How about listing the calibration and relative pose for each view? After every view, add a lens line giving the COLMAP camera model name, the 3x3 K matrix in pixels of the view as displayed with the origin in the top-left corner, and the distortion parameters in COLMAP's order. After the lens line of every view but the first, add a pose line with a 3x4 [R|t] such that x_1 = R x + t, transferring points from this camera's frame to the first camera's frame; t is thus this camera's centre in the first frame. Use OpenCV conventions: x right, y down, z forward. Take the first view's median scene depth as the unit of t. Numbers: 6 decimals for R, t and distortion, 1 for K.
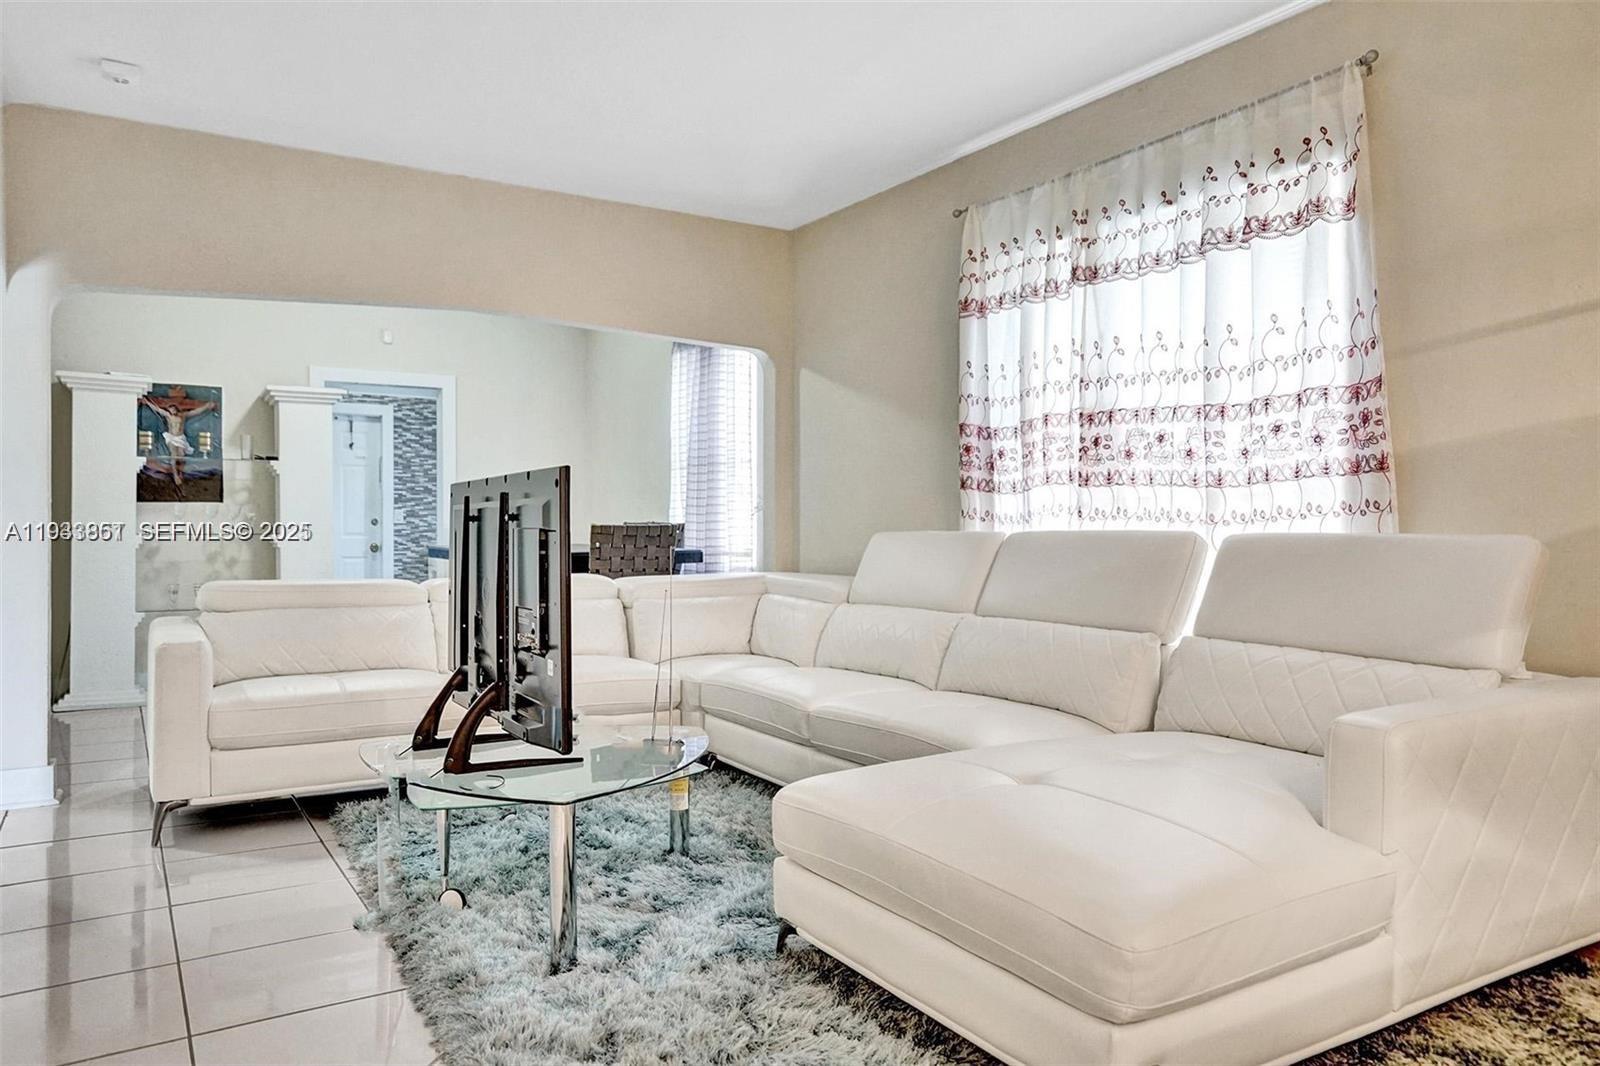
lens RADIAL K [[1037.4, 0, 793.9], [0, 1037.4, 575.0], [0, 0, 1]] dist [0.000123, 0.001066]
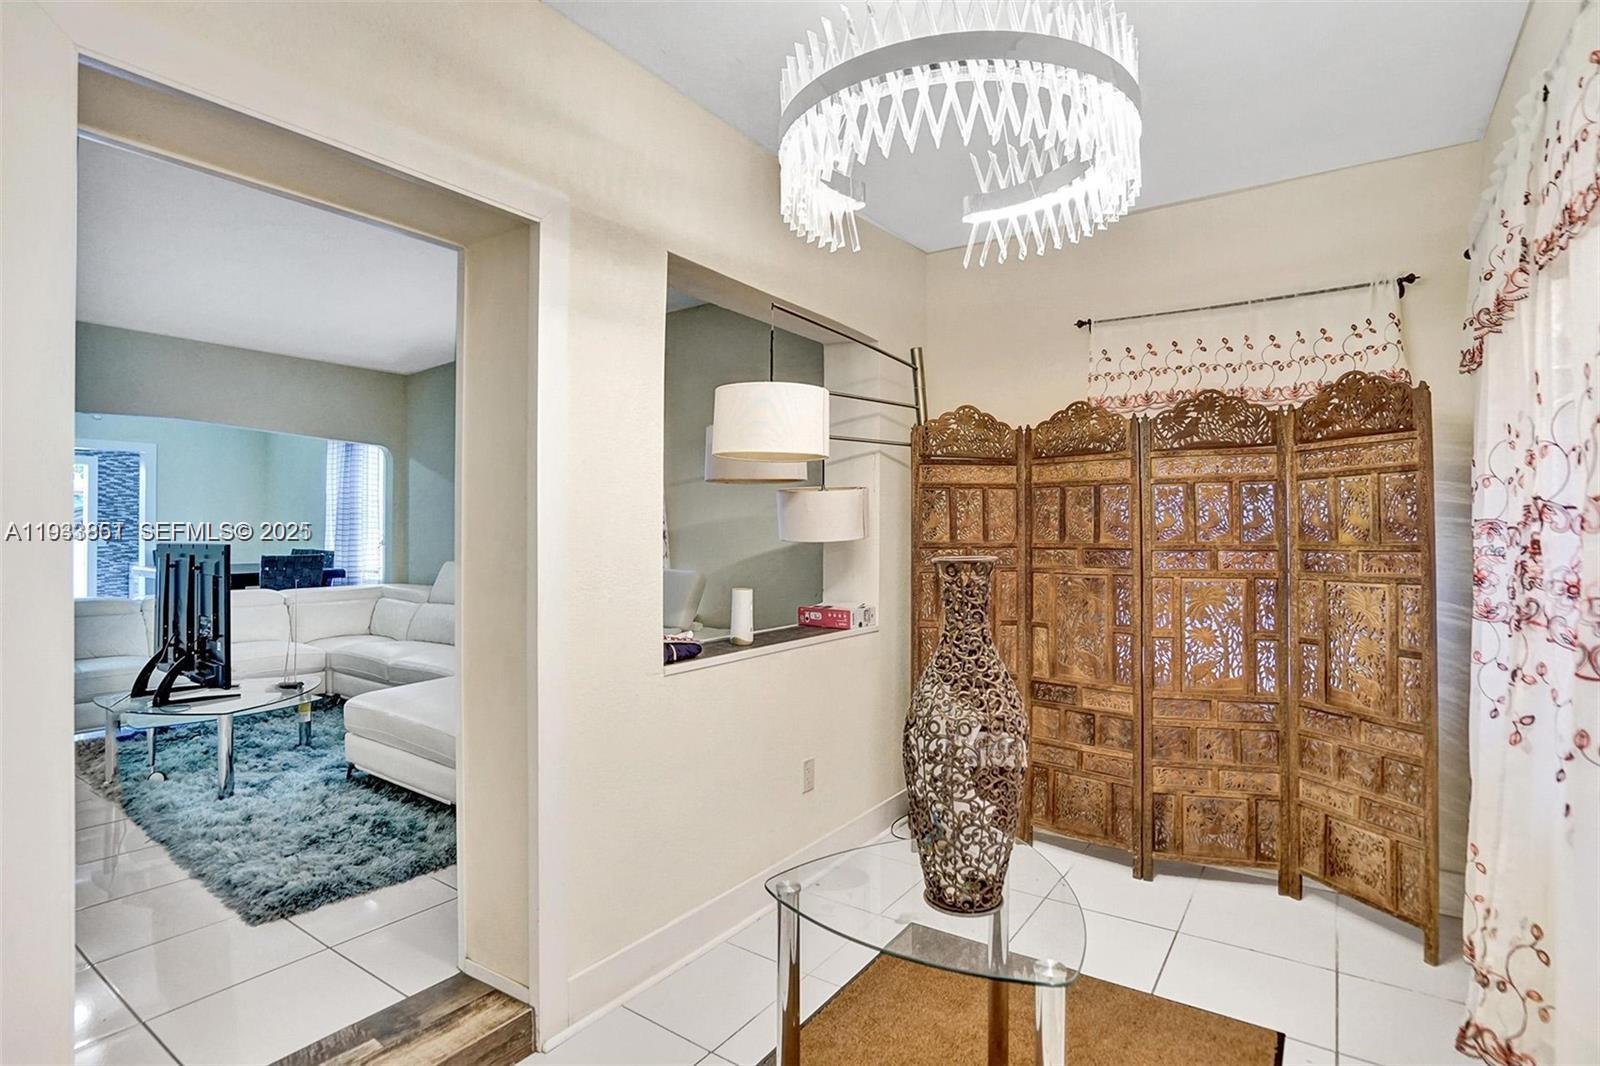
lens RADIAL K [[792.7, 0, 781.1], [0, 792.7, 538.3], [0, 0, 1]] dist [-0.026264, 0.011340]
pose [[0.934203, -0.002727, 0.356732, 0.105111], [0.015311, 0.999356, -0.032458, -0.023124], [-0.356414, 0.035784, 0.933643, -0.352675]]
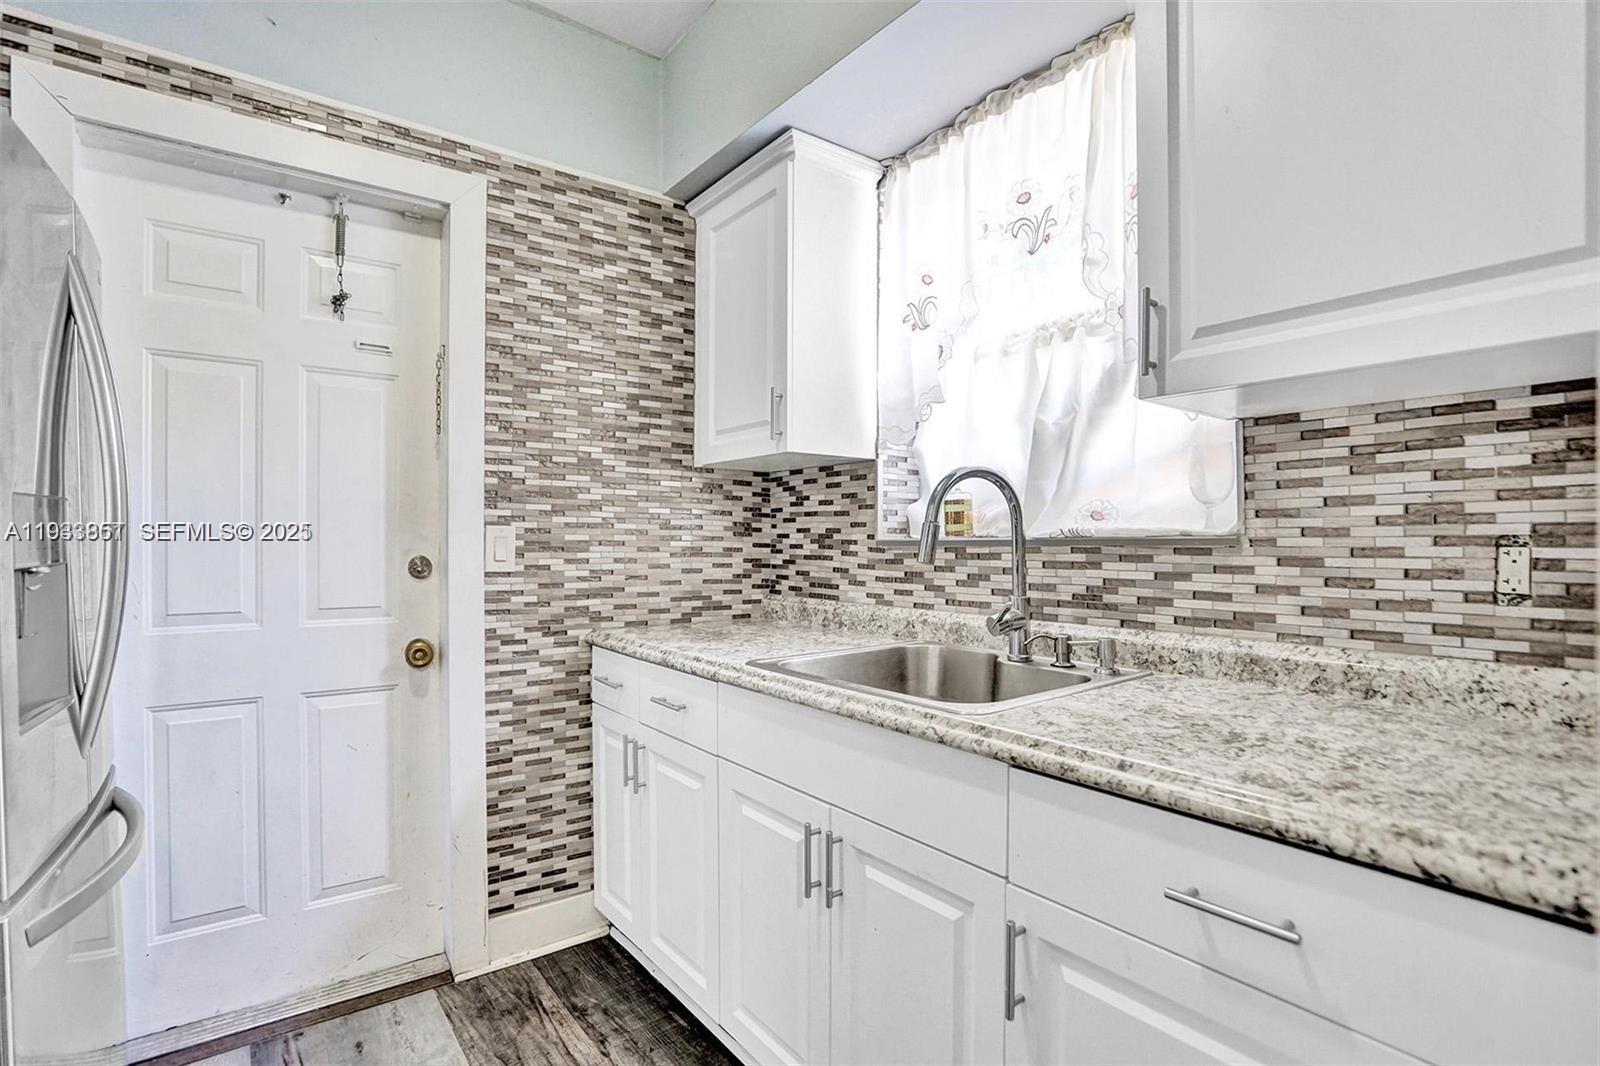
lens RADIAL K [[792.7, 0, 781.1], [0, 792.7, 538.3], [0, 0, 1]] dist [-0.026264, 0.011340]
pose [[0.999412, -0.008422, 0.033227, -0.475898], [0.009726, 0.999181, -0.039288, -0.076963], [-0.032869, 0.039588, 0.998675, 1.190193]]
